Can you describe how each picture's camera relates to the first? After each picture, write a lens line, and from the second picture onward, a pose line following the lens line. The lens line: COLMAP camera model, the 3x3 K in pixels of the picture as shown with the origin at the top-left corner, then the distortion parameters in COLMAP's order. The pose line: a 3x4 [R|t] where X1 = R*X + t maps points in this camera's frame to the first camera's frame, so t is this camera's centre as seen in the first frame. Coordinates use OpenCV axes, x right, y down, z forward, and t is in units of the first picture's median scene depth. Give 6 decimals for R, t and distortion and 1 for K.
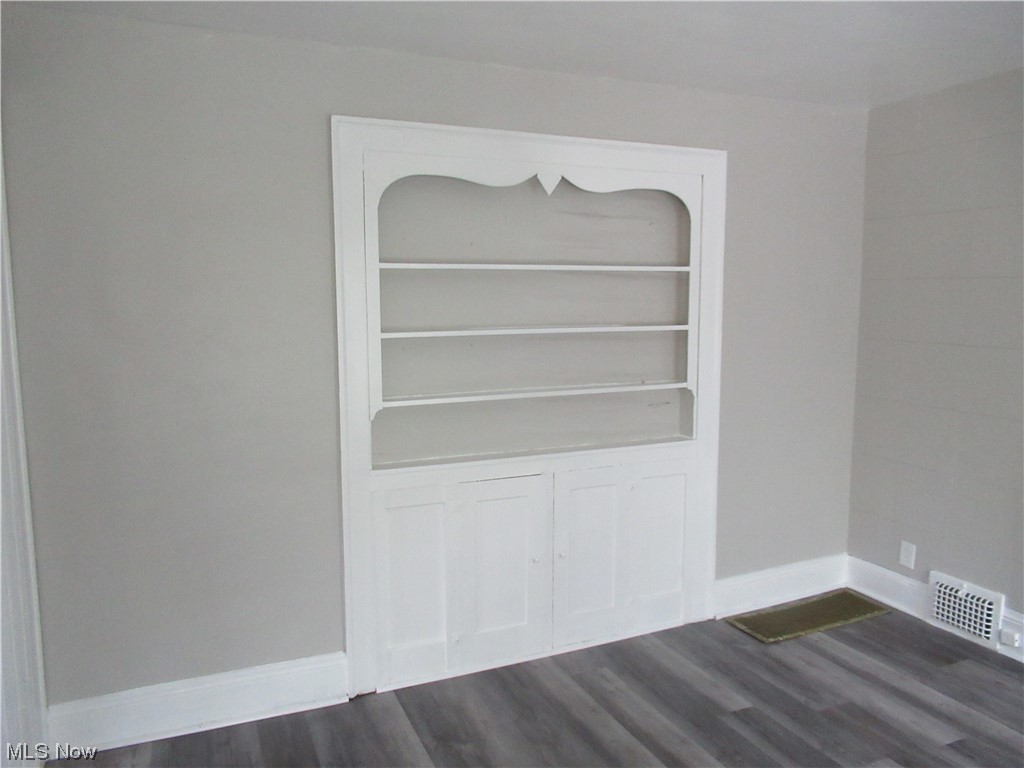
lens RADIAL K [[769.4, 0, 515.3], [0, 769.4, 382.9], [0, 0, 1]] dist [-0.004183, -0.002443]
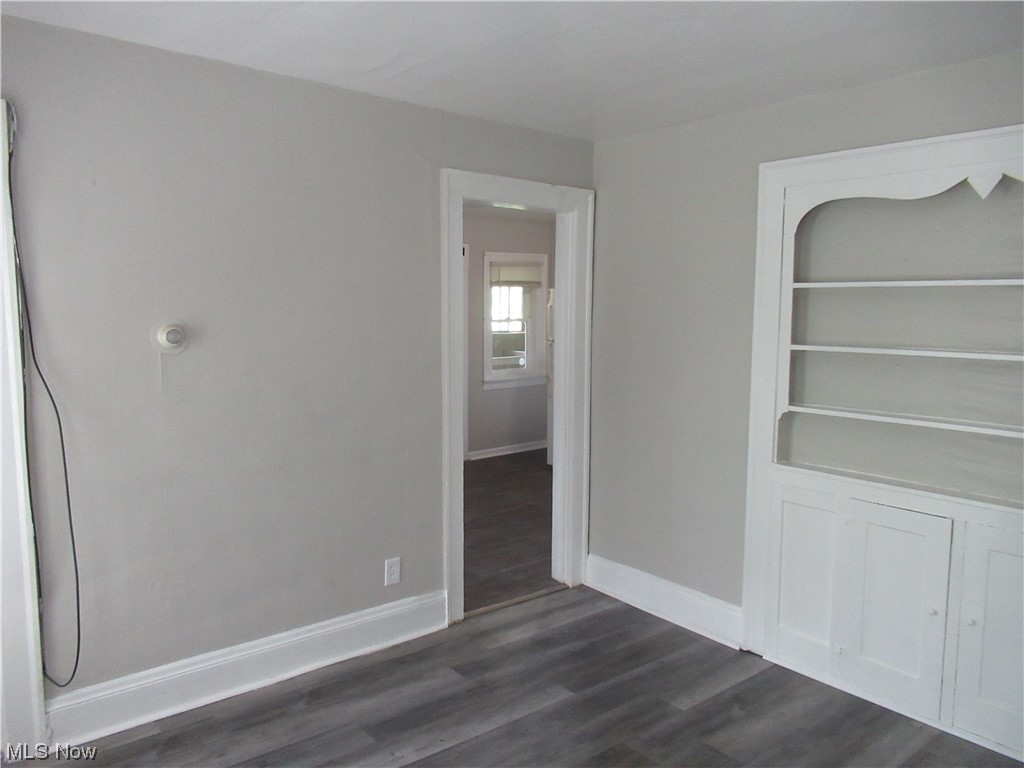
lens RADIAL K [[769.4, 0, 515.3], [0, 769.4, 382.9], [0, 0, 1]] dist [-0.004183, -0.002443]
pose [[0.274507, 0.101623, -0.956200, 0.798797], [-0.123471, 0.989893, 0.069758, -0.037518], [0.953625, 0.098914, 0.284280, 0.293350]]
